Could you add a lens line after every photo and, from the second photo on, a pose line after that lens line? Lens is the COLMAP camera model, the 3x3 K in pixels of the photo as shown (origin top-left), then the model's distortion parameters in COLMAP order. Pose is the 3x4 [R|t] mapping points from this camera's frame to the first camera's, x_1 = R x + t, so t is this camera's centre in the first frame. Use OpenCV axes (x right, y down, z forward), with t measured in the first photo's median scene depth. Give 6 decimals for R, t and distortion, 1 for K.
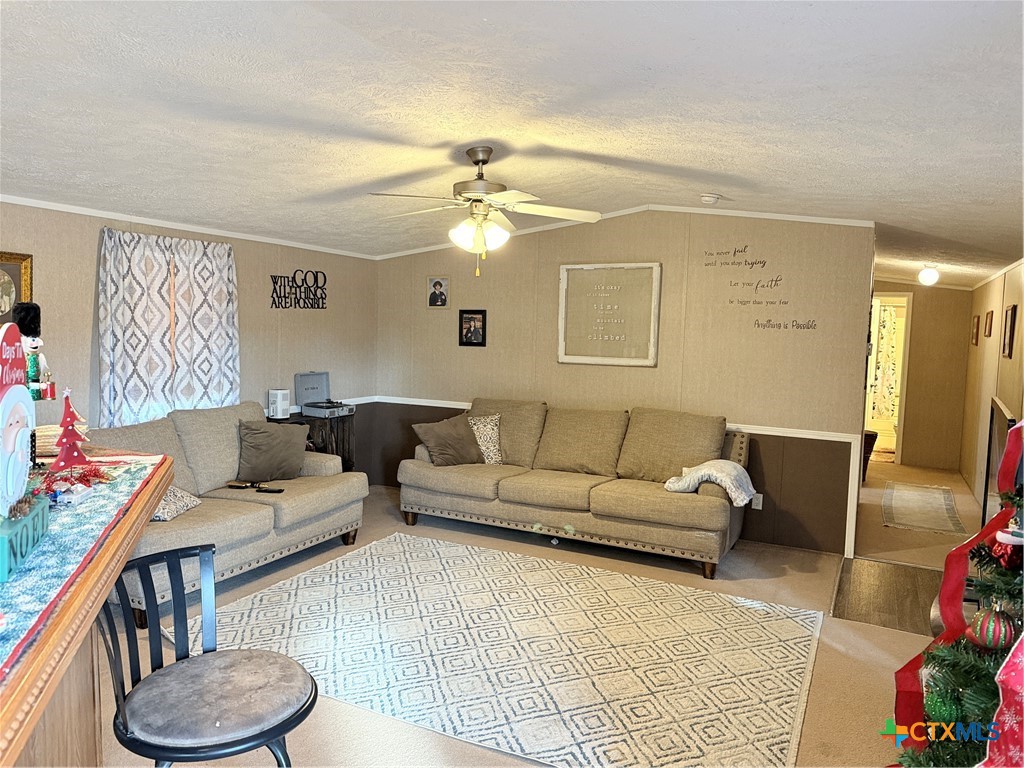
lens RADIAL K [[714.5, 0, 508.1], [0, 714.5, 384.1], [0, 0, 1]] dist [0.085320, -0.112083]
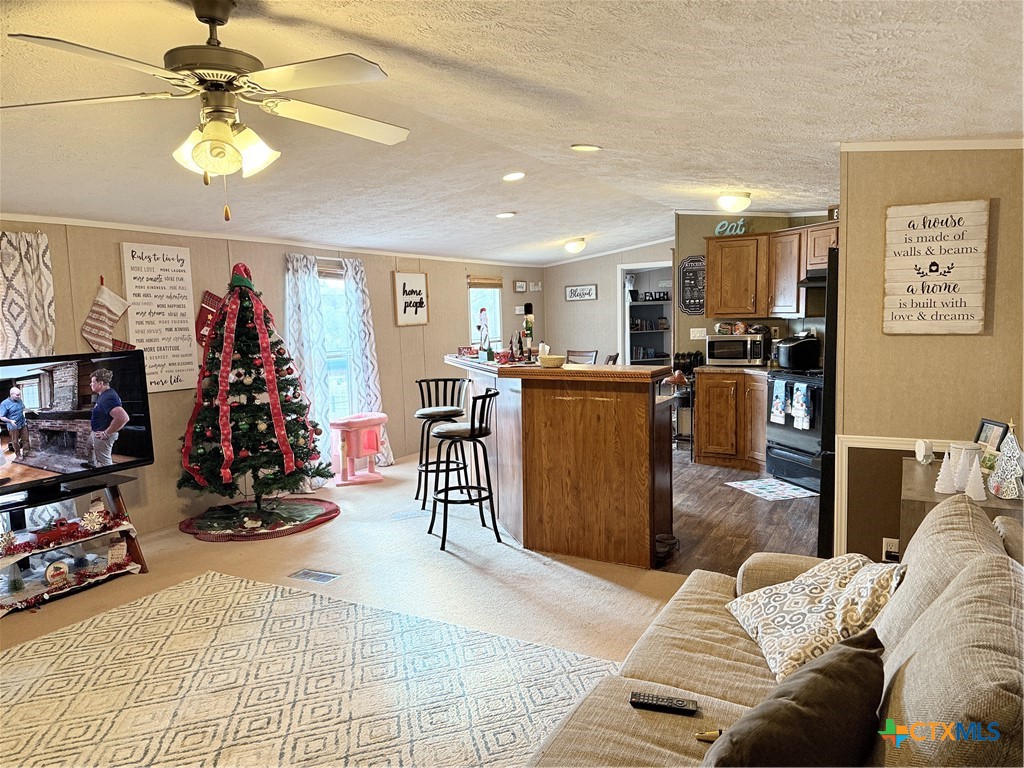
lens RADIAL K [[714.5, 0, 518.1], [0, 714.5, 378.8], [0, 0, 1]] dist [0.085320, -0.112083]
pose [[-0.999436, -0.000911, 0.033556, -0.220140], [0.004696, 0.986006, 0.166646, -0.088331], [-0.033238, 0.166710, -0.985446, 1.169837]]
